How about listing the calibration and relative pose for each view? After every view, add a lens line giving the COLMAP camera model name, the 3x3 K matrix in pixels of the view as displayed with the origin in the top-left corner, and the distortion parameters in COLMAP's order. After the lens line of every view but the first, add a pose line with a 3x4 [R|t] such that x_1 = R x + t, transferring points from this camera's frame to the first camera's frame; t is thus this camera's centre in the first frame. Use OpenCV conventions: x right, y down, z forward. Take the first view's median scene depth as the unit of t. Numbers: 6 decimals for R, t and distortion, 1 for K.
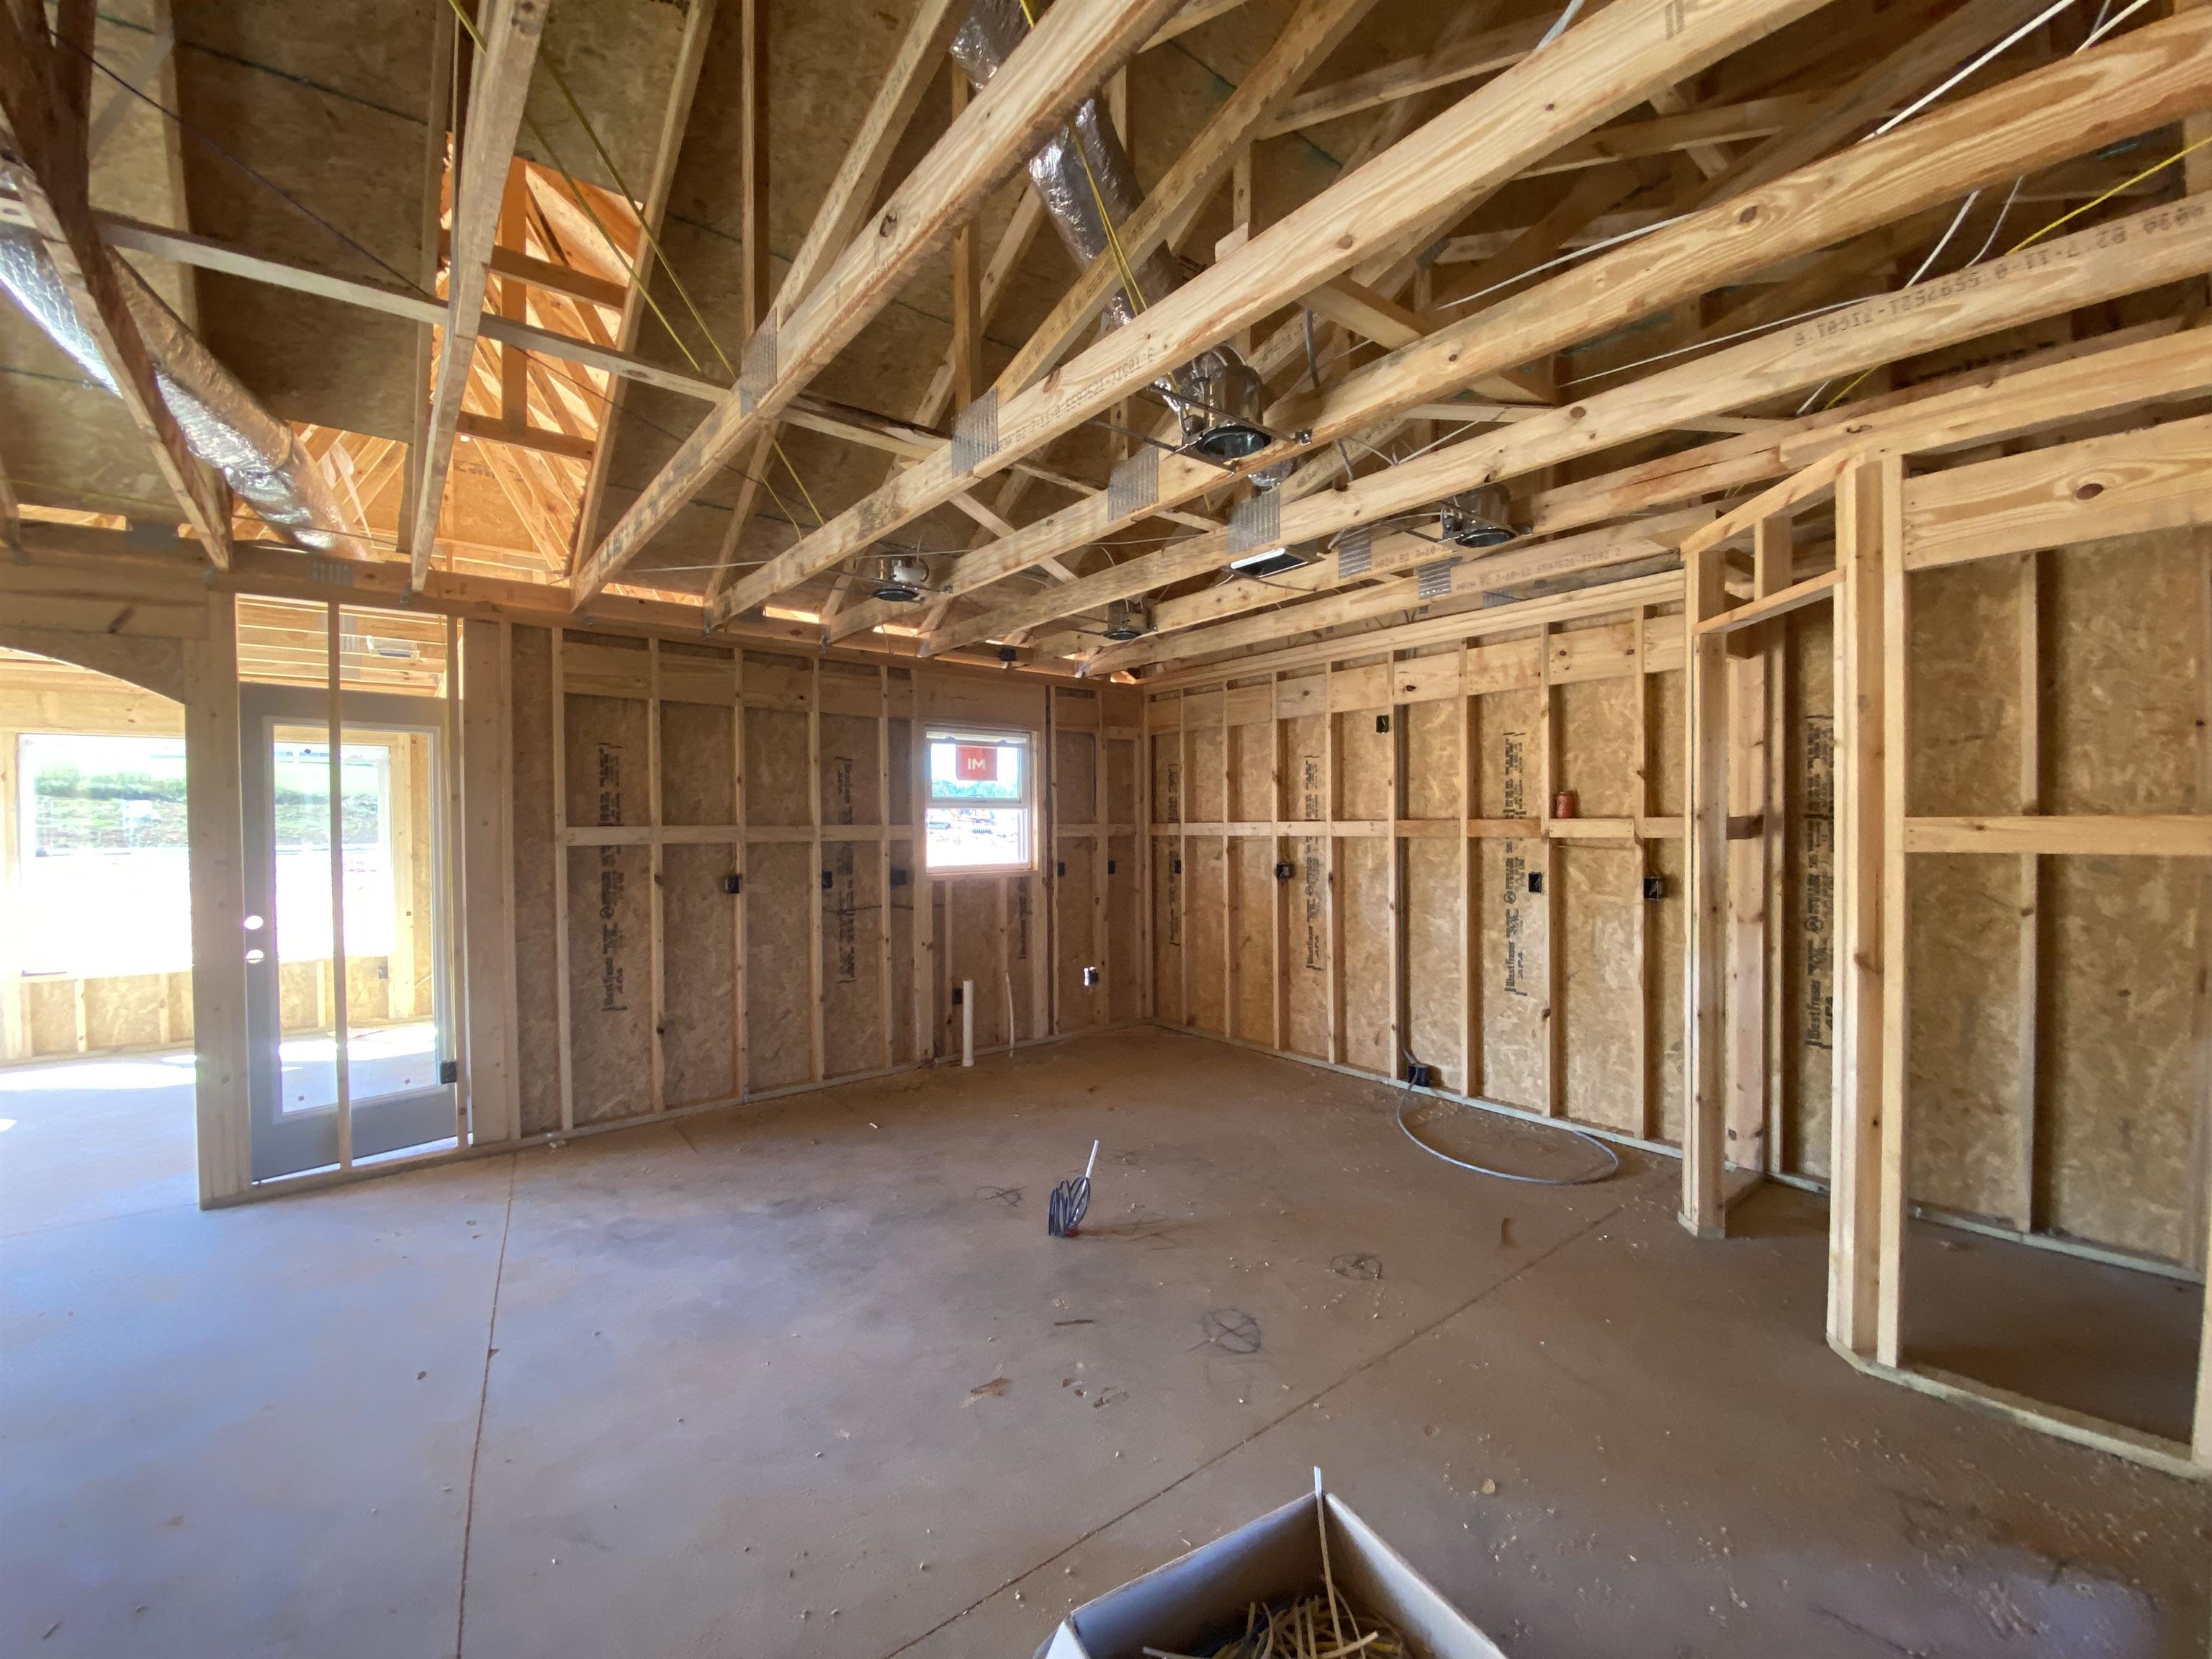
lens RADIAL K [[902.8, 0, 1106.0], [0, 902.8, 839.0], [0, 0, 1]] dist [0.022281, -0.020164]
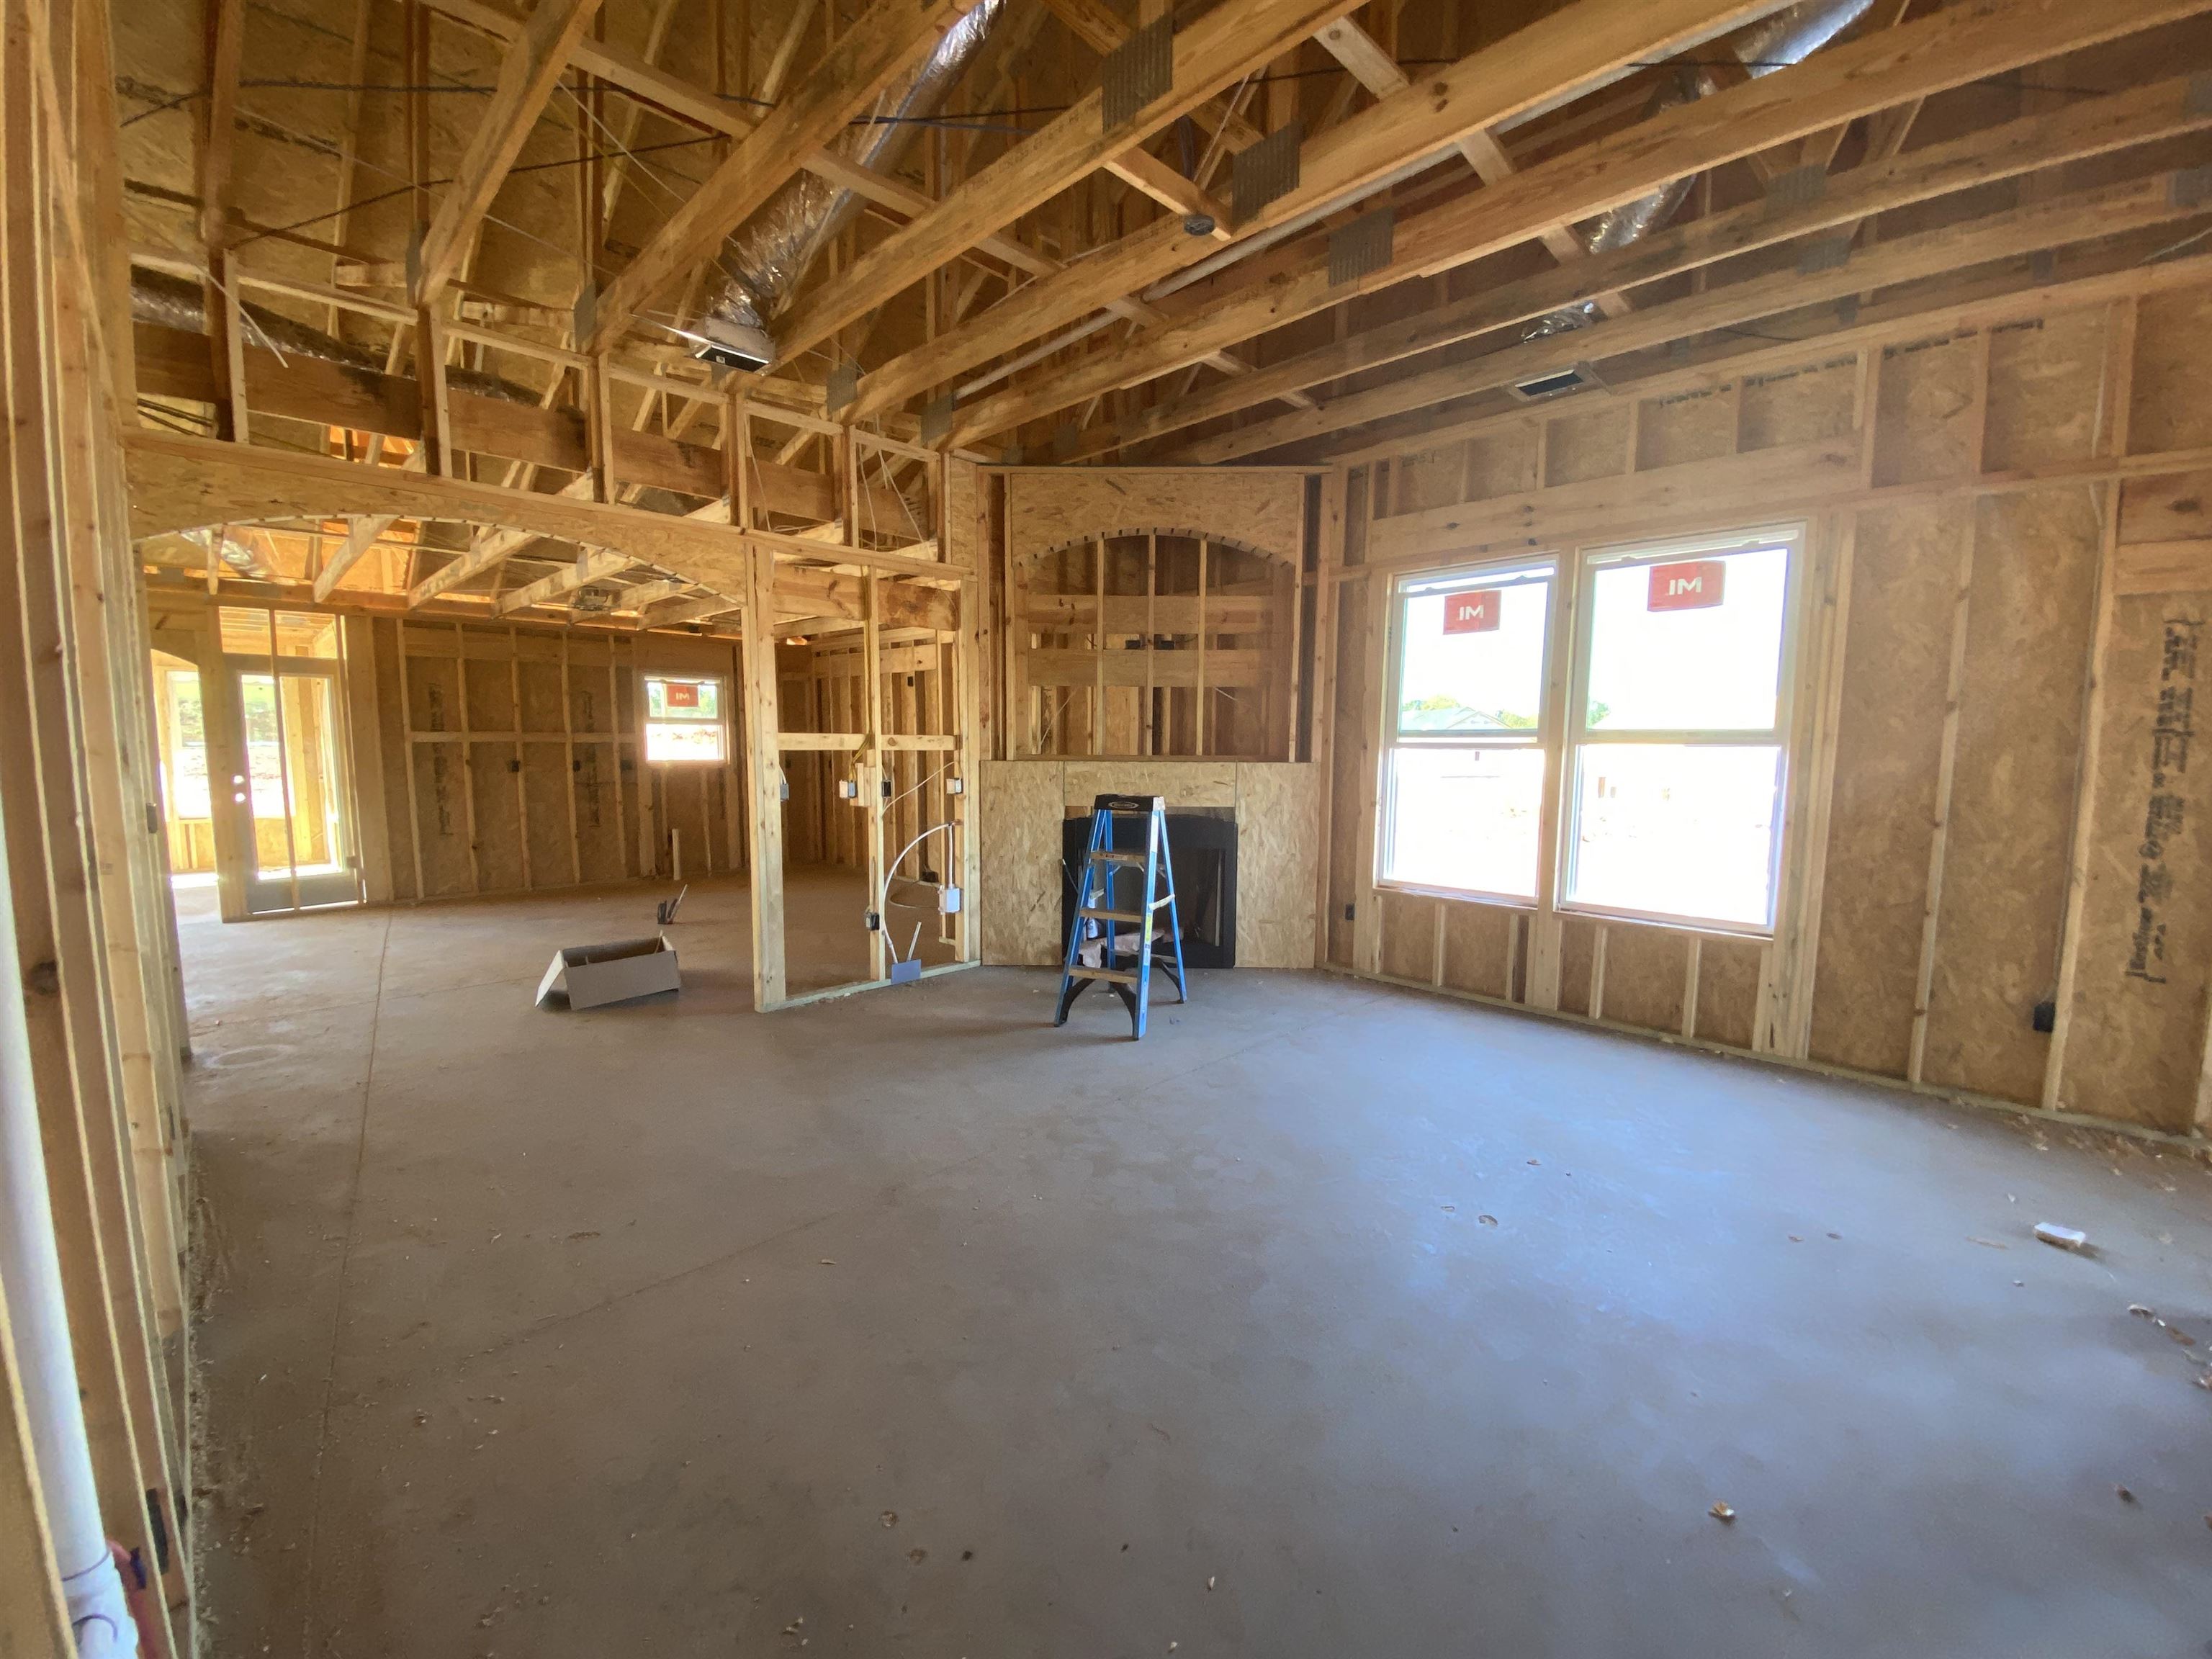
lens RADIAL K [[892.0, 0, 1112.4], [0, 892.0, 846.1], [0, 0, 1]] dist [-0.018681, 0.000005]
pose [[0.993155, 0.008706, 0.116481, 0.541957], [-0.020537, 0.994699, 0.100760, 0.007921], [-0.114986, -0.102462, 0.988069, -0.842065]]
